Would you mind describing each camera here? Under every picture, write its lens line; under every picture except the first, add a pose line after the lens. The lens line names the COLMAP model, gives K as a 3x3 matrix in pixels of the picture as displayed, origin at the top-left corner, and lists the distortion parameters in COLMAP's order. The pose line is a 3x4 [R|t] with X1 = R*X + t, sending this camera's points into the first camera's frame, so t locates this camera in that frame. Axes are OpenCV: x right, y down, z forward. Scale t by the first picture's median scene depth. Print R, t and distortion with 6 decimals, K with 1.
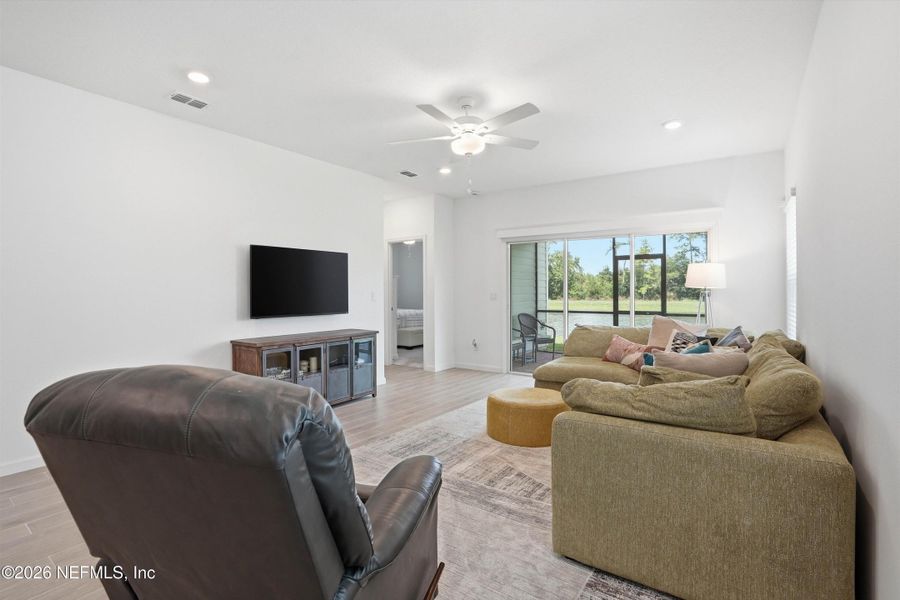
lens RADIAL K [[427.6, 0, 403.3], [0, 427.6, 292.8], [0, 0, 1]] dist [-0.000445, 0.000112]
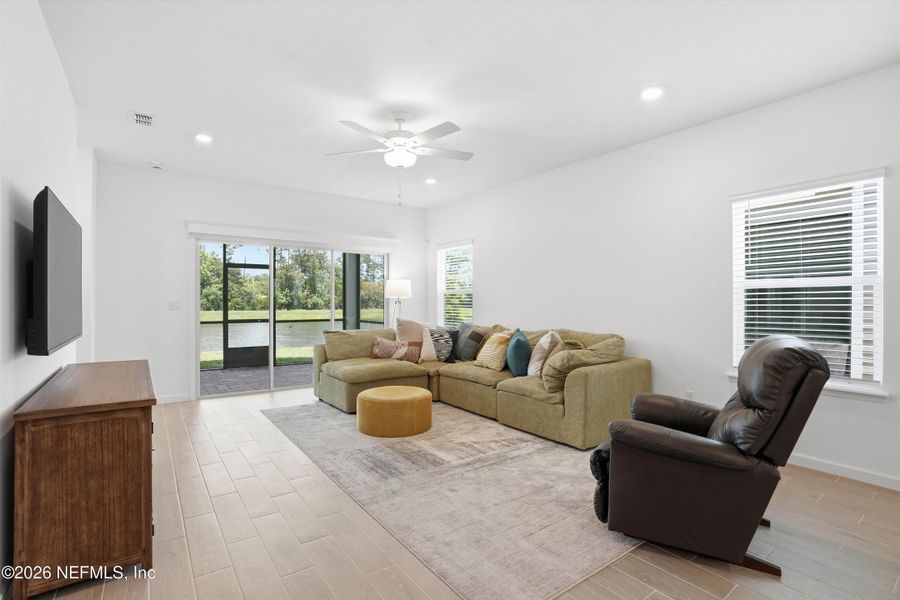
lens RADIAL K [[453.2, 0, 446.7], [0, 453.2, 301.8], [0, 0, 1]] dist [-0.040777, 0.000308]
pose [[0.267593, 0.005791, 0.963515, -0.832443], [0.000167, 0.999982, -0.006056, 0.012763], [-0.963532, 0.001781, 0.267587, 0.576654]]
